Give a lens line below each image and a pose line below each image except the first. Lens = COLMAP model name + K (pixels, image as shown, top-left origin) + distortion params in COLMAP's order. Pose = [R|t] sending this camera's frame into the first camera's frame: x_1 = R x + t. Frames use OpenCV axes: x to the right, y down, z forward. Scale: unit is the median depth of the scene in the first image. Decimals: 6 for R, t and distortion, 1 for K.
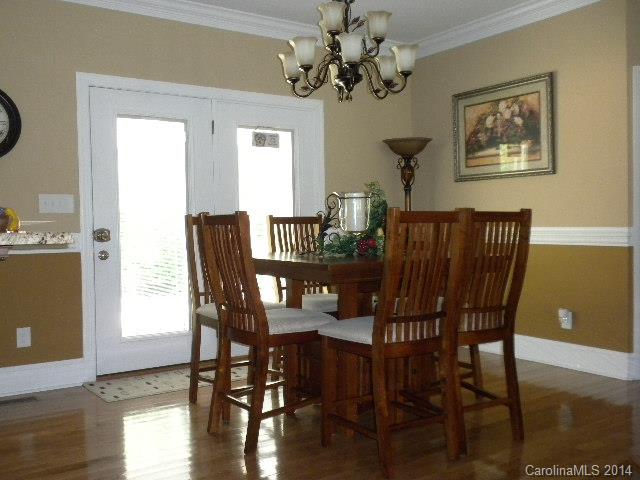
lens RADIAL K [[663.2, 0, 320.9], [0, 663.2, 242.5], [0, 0, 1]] dist [0.054991, 0.000000]
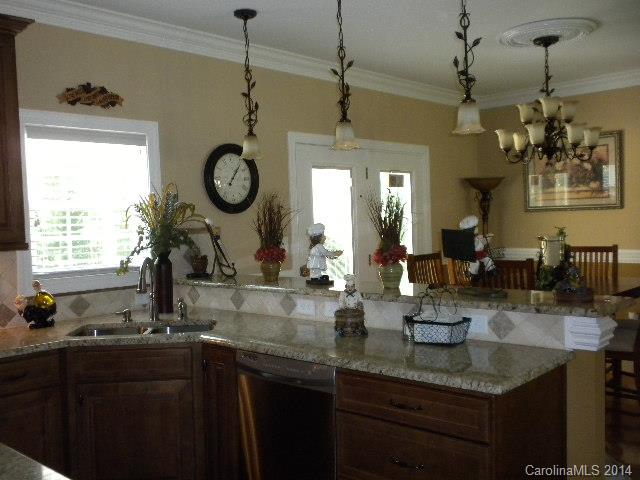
lens RADIAL K [[663.2, 0, 318.6], [0, 663.2, 238.4], [0, 0, 1]] dist [0.054991, 0.000000]
pose [[0.976779, -0.020176, 0.213295, -0.493257], [0.022445, 0.999714, -0.008220, -0.046000], [-0.213068, 0.012817, 0.976953, -0.143095]]
